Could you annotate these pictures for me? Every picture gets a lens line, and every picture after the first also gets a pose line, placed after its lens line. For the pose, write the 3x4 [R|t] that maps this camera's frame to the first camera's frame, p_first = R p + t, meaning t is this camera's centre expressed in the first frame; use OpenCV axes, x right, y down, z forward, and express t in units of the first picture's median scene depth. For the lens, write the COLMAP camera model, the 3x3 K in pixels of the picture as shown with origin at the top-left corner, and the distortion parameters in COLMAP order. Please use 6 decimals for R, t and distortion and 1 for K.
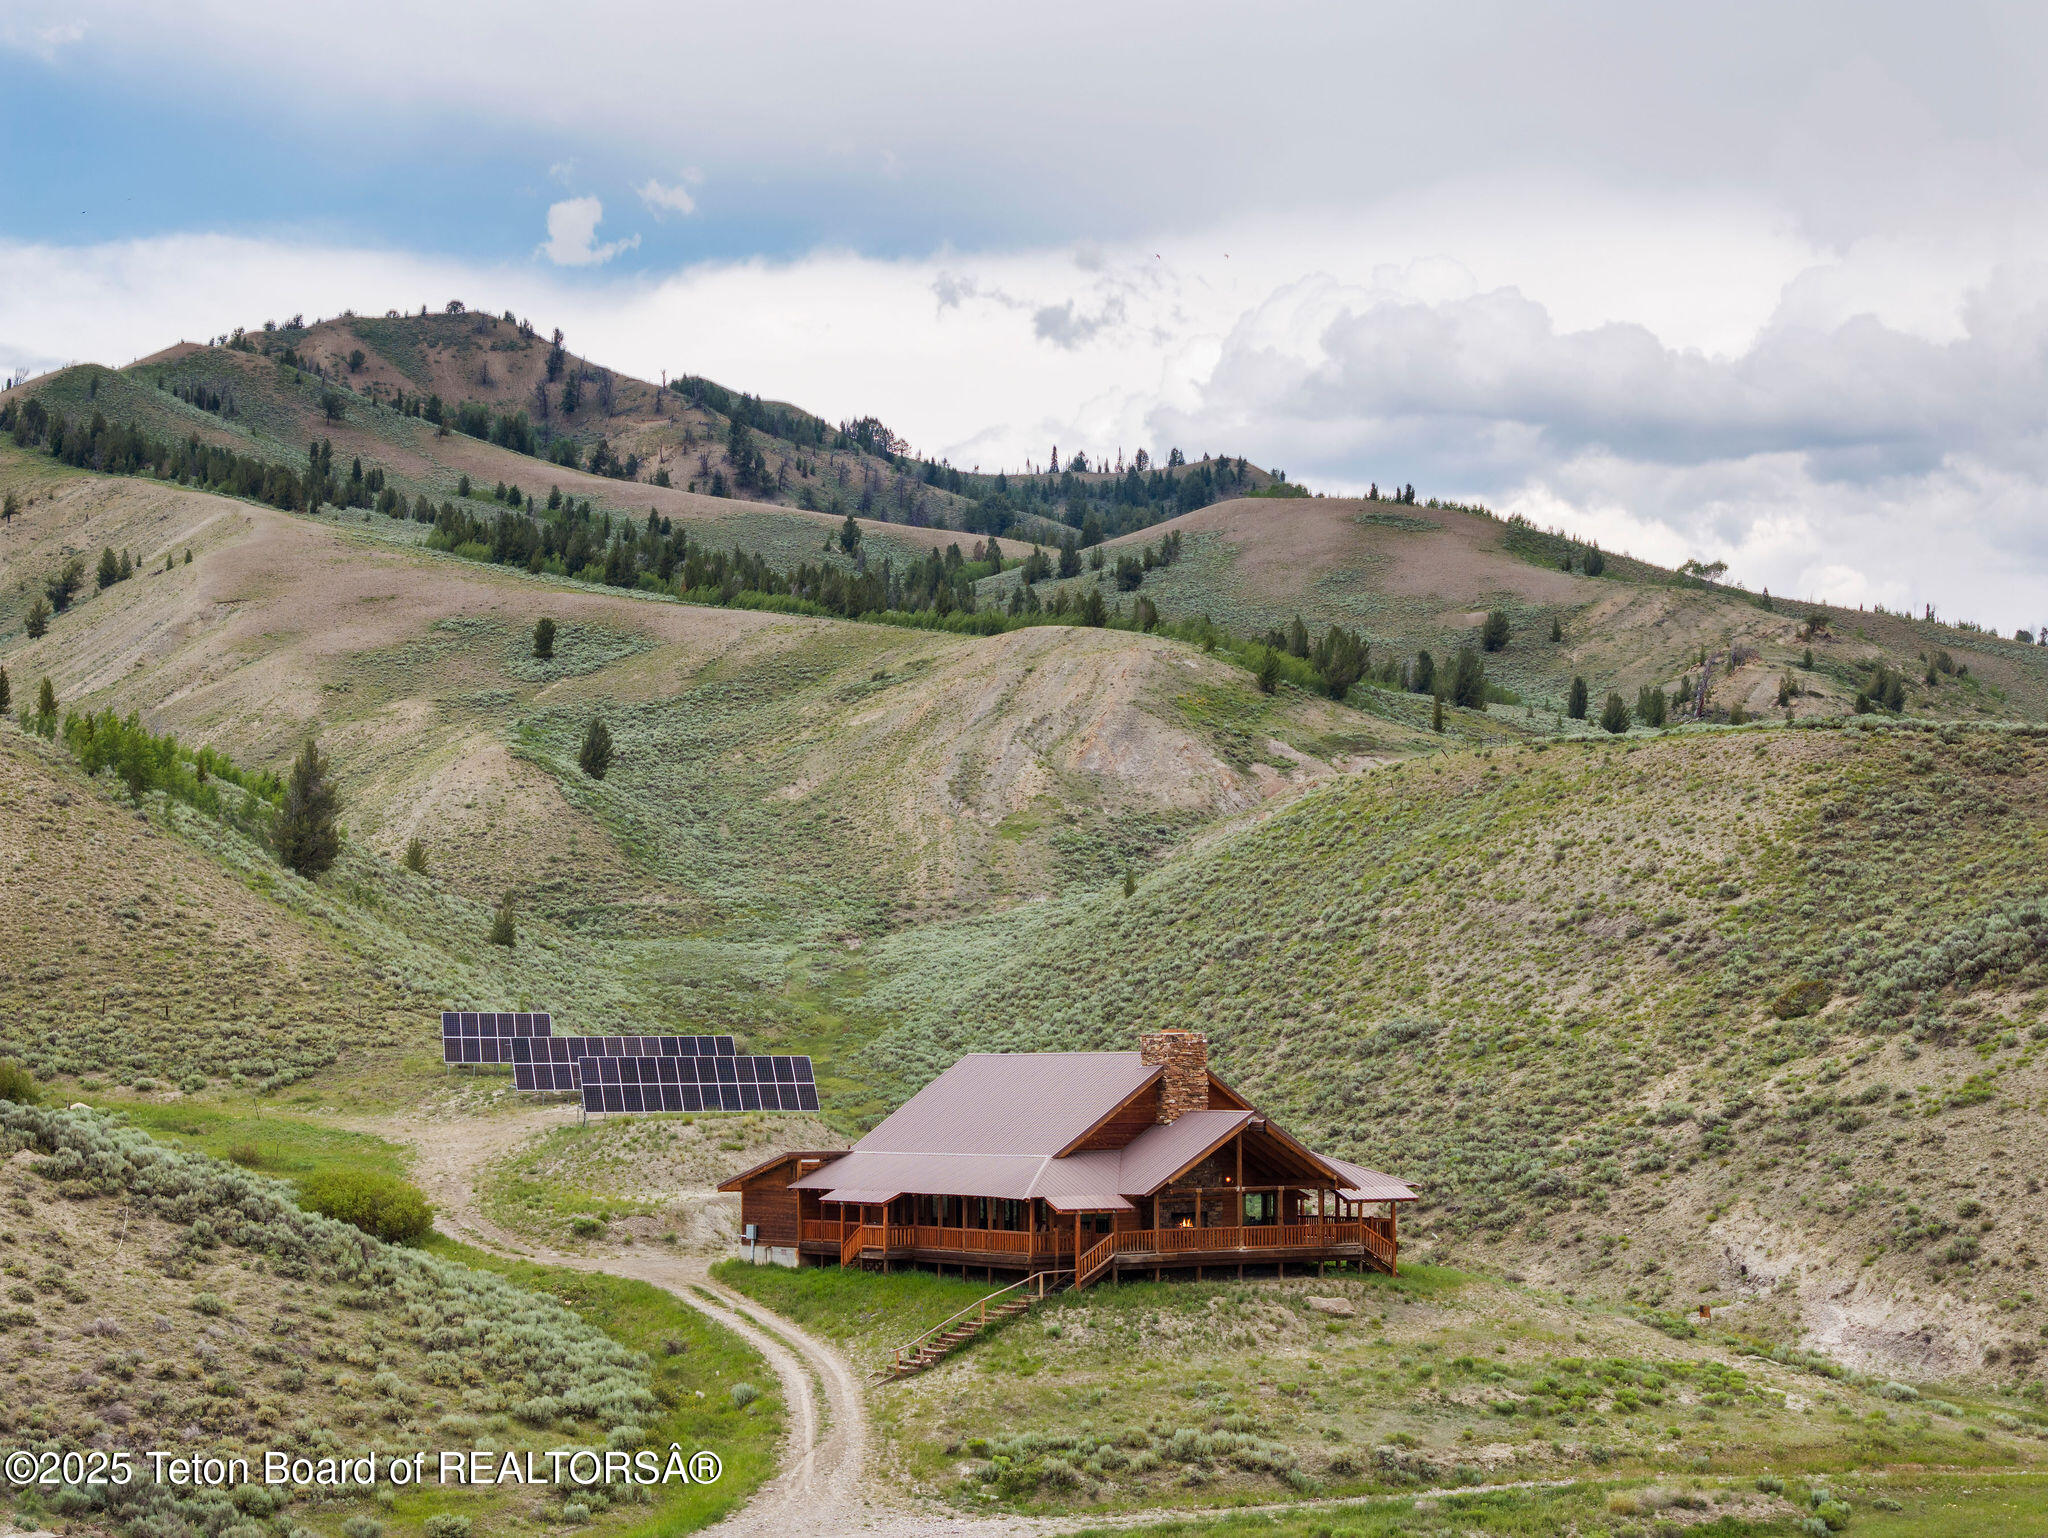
lens RADIAL K [[4155.8, 0, 1035.8], [0, 4155.8, 777.7], [0, 0, 1]] dist [-0.083130, 0.000000]
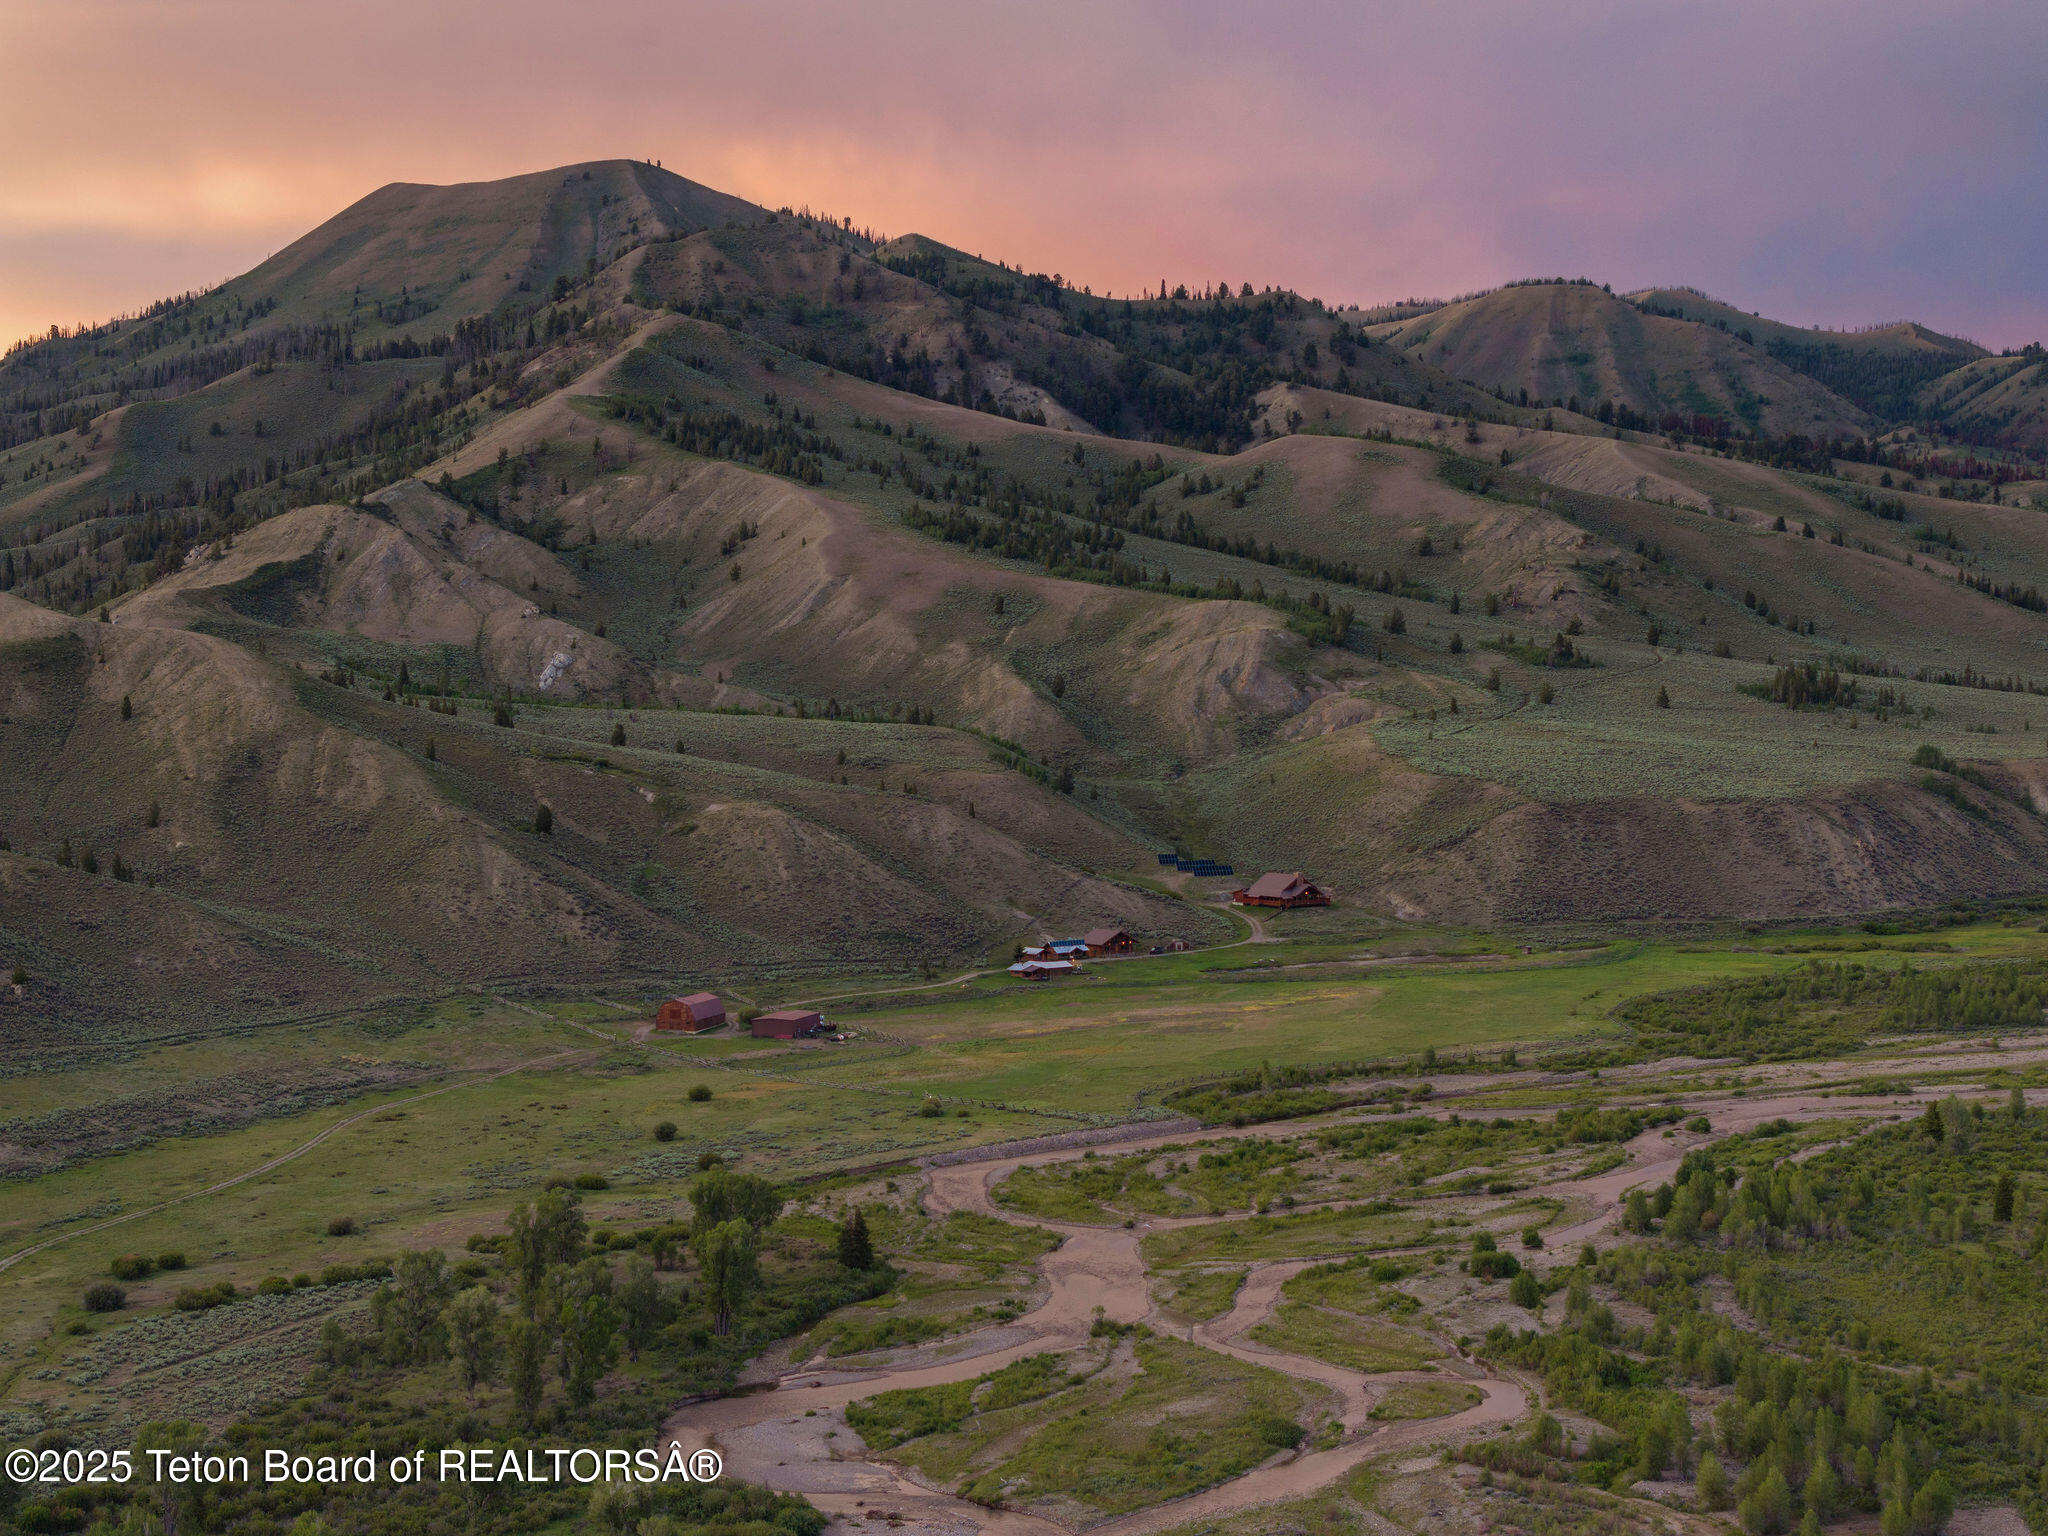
lens RADIAL K [[4155.8, 0, 1024.8], [0, 4155.8, 768.2], [0, 0, 1]] dist [-0.083130, 0.000000]
pose [[0.999828, -0.011936, -0.014180, -0.201592], [0.013410, 0.993963, 0.108892, -0.543945], [0.012795, -0.109064, 0.993952, -3.668551]]
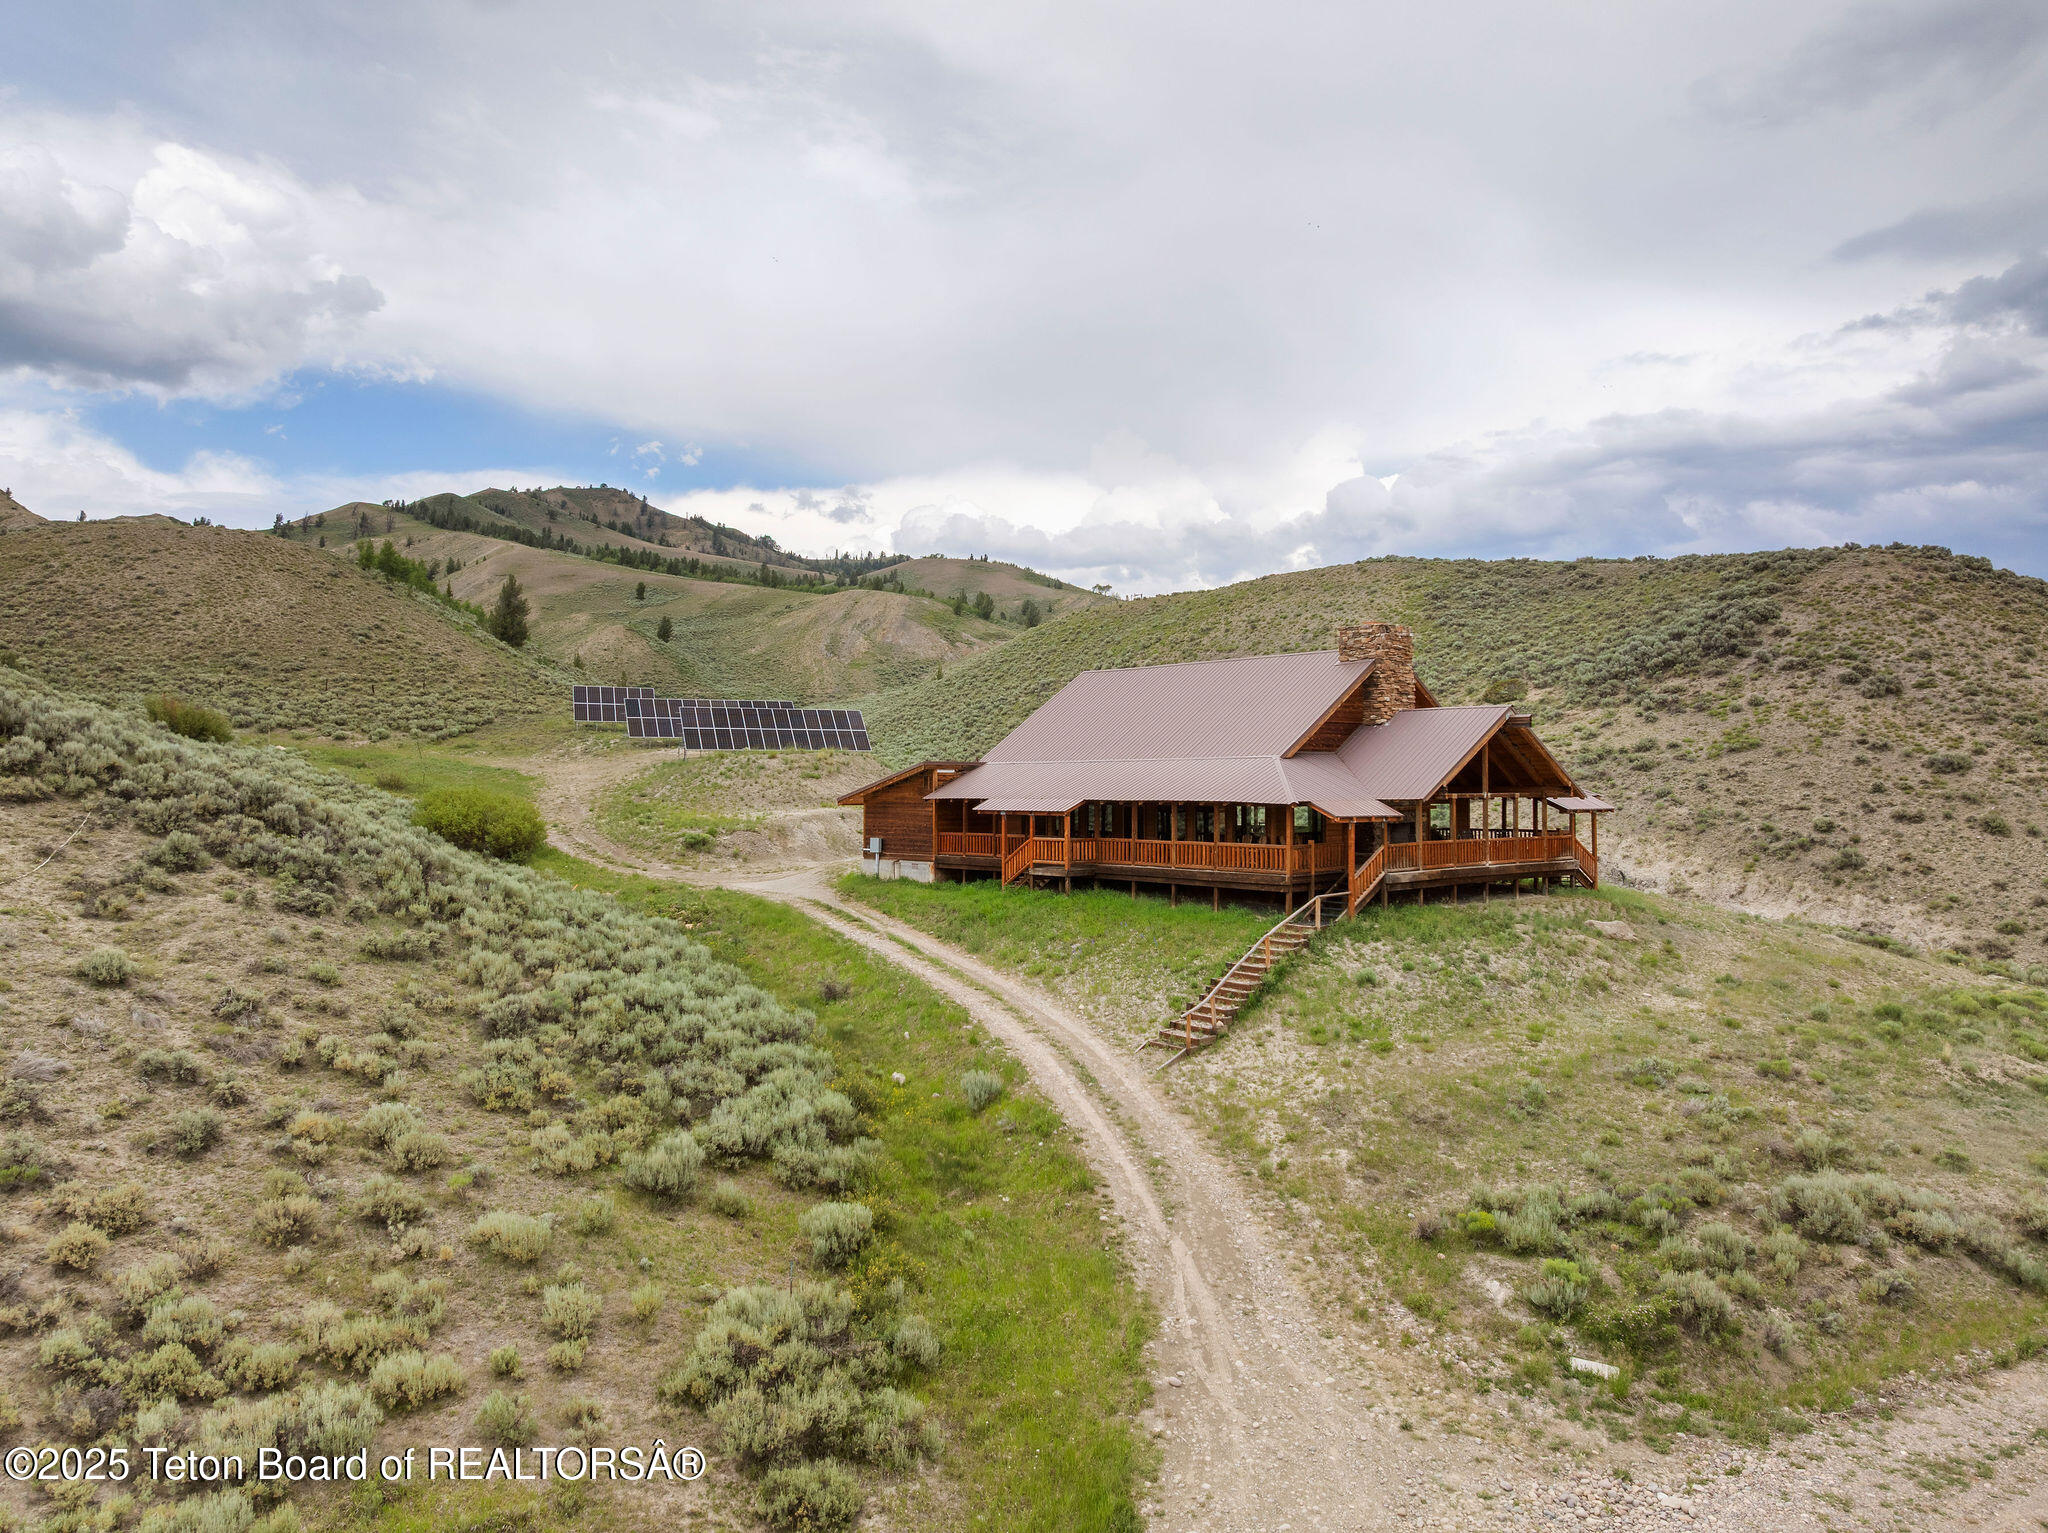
lens RADIAL K [[1458.3, 0, 1047.1], [0, 1458.3, 756.2], [0, 0, 1]] dist [-0.034556, -0.006366]
pose [[0.987733, 0.007907, 0.155949, -0.053702], [-0.015534, 0.998739, 0.047748, 0.046442], [-0.155375, -0.049585, 0.986610, 0.426695]]
